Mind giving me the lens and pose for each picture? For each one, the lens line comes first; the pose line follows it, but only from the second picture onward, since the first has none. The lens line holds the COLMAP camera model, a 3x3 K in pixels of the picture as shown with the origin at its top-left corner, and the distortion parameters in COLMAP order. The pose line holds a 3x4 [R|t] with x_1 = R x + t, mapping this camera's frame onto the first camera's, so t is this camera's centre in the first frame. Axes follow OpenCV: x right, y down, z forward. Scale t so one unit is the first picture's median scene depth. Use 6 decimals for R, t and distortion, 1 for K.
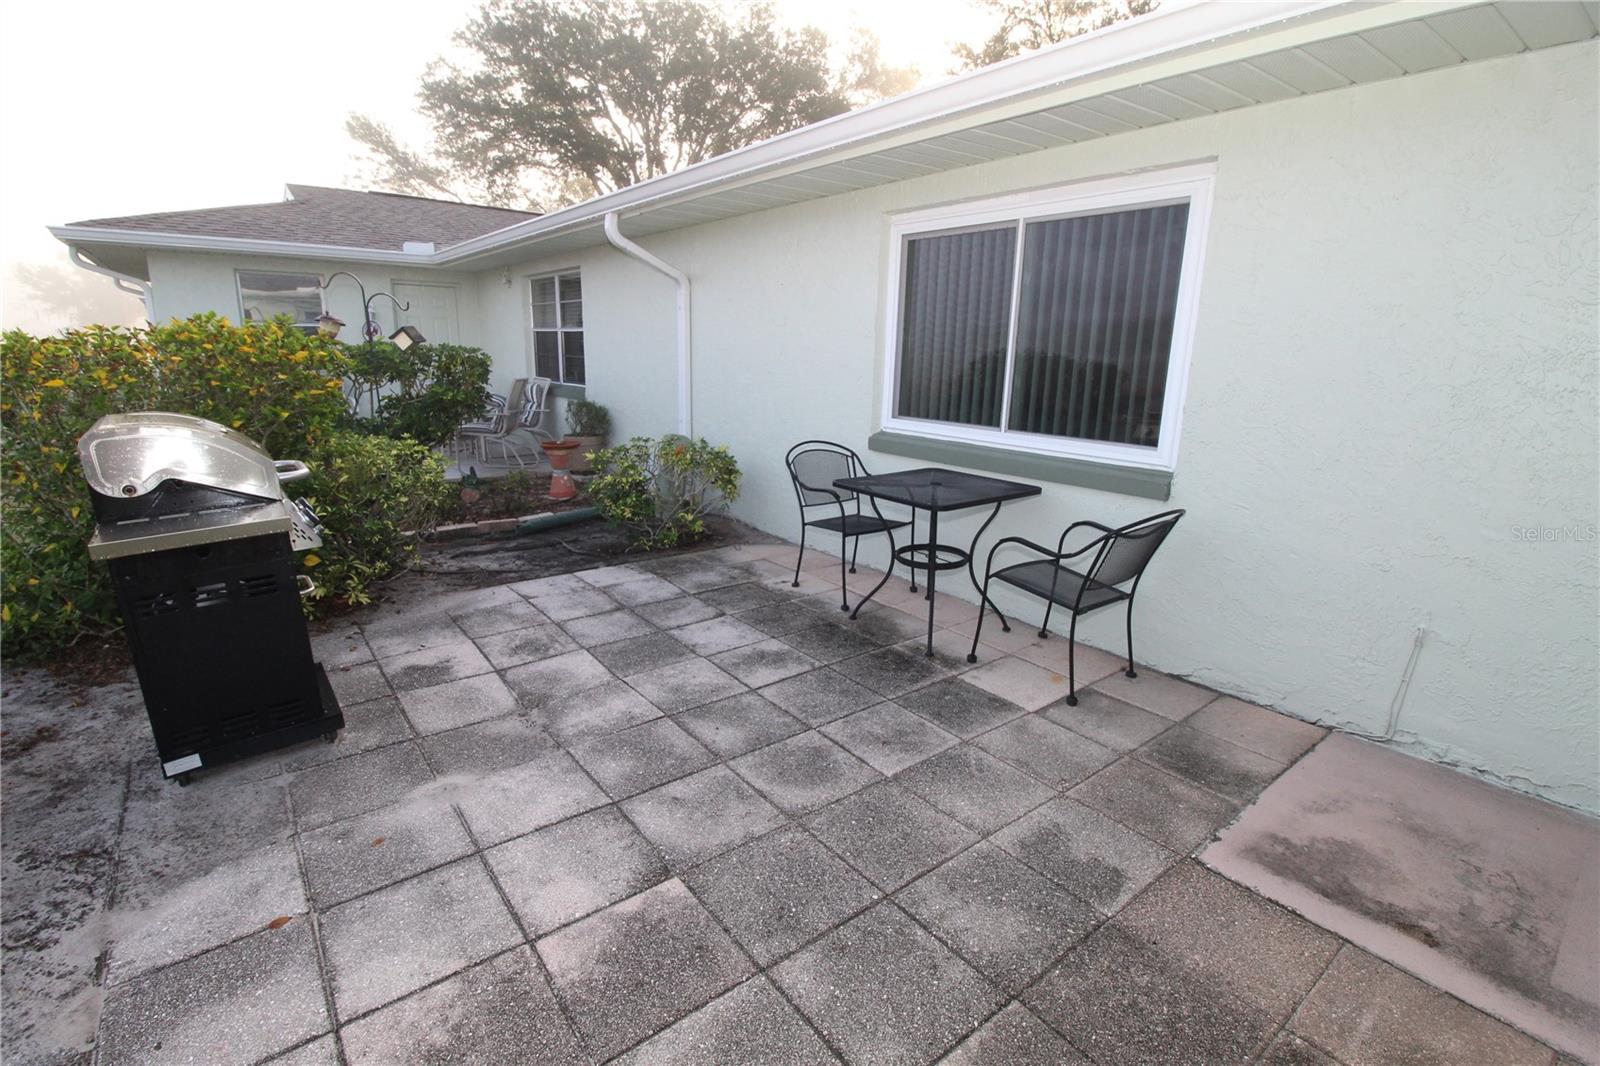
lens RADIAL K [[742.4, 0, 801.2], [0, 742.4, 532.6], [0, 0, 1]] dist [-0.010432, -0.003089]
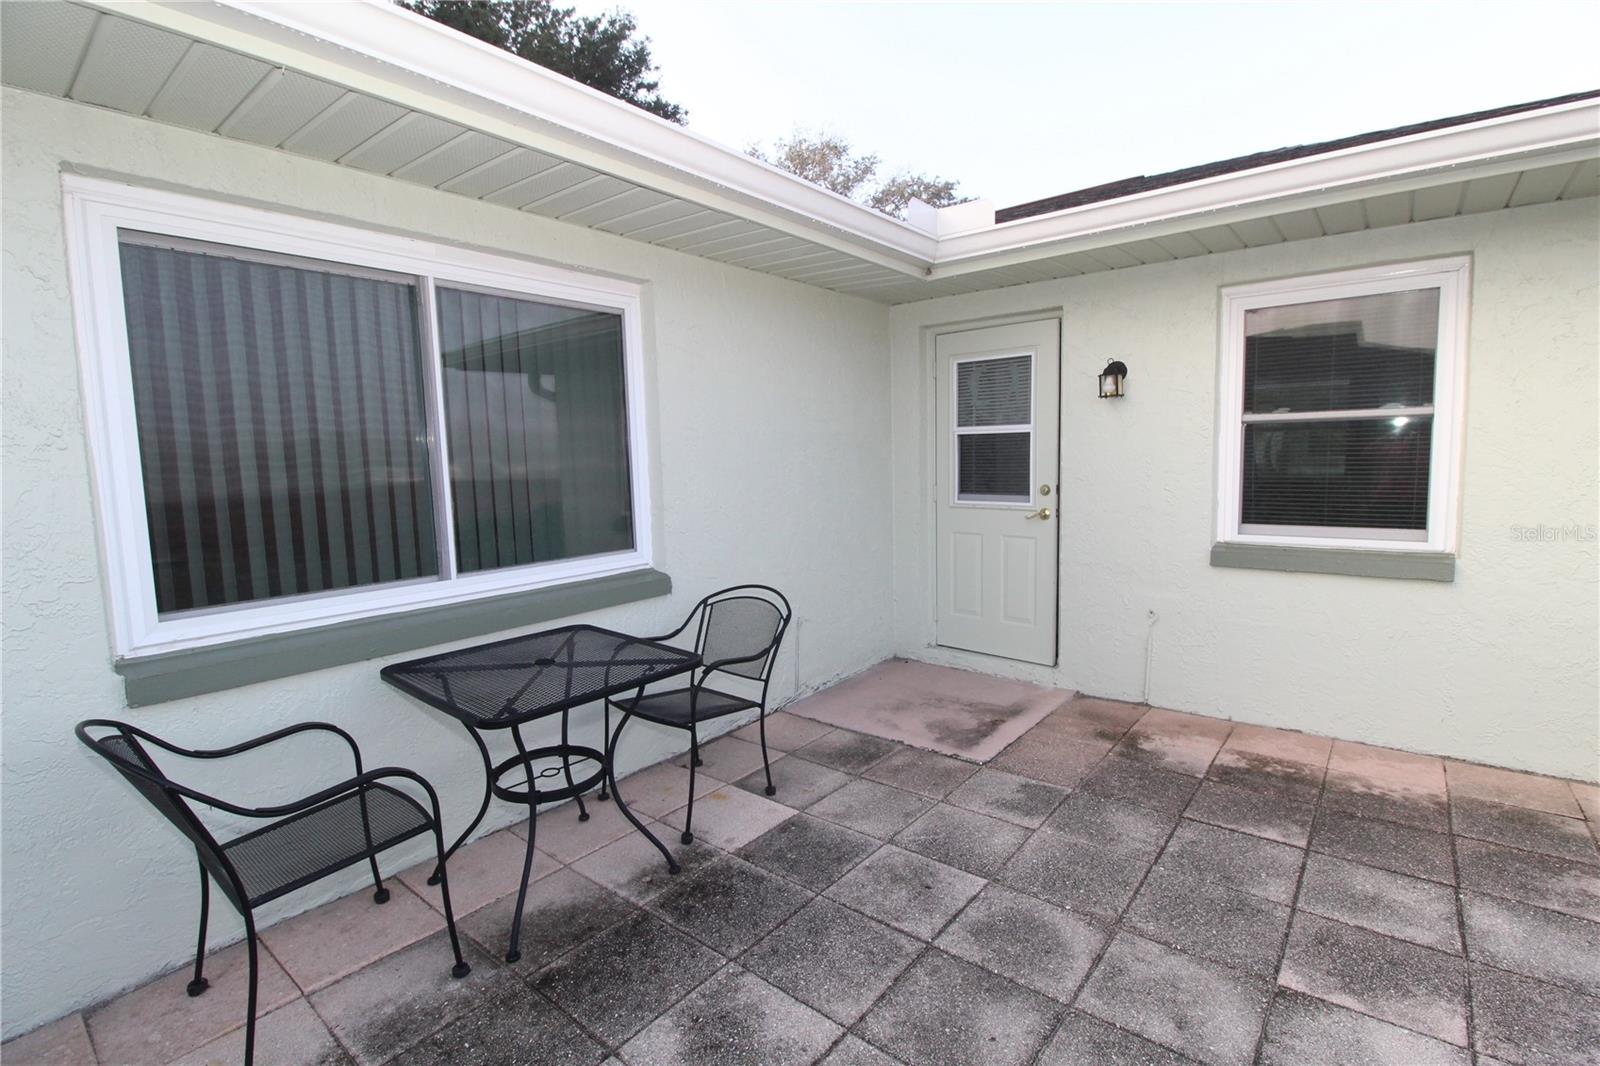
lens RADIAL K [[742.4, 0, 802.9], [0, 742.4, 527.4], [0, 0, 1]] dist [-0.010432, -0.003089]
pose [[-0.225621, -0.118778, 0.966947, -0.688515], [0.251570, 0.951773, 0.175614, -0.333723], [-0.941174, 0.282877, -0.184859, 1.234572]]
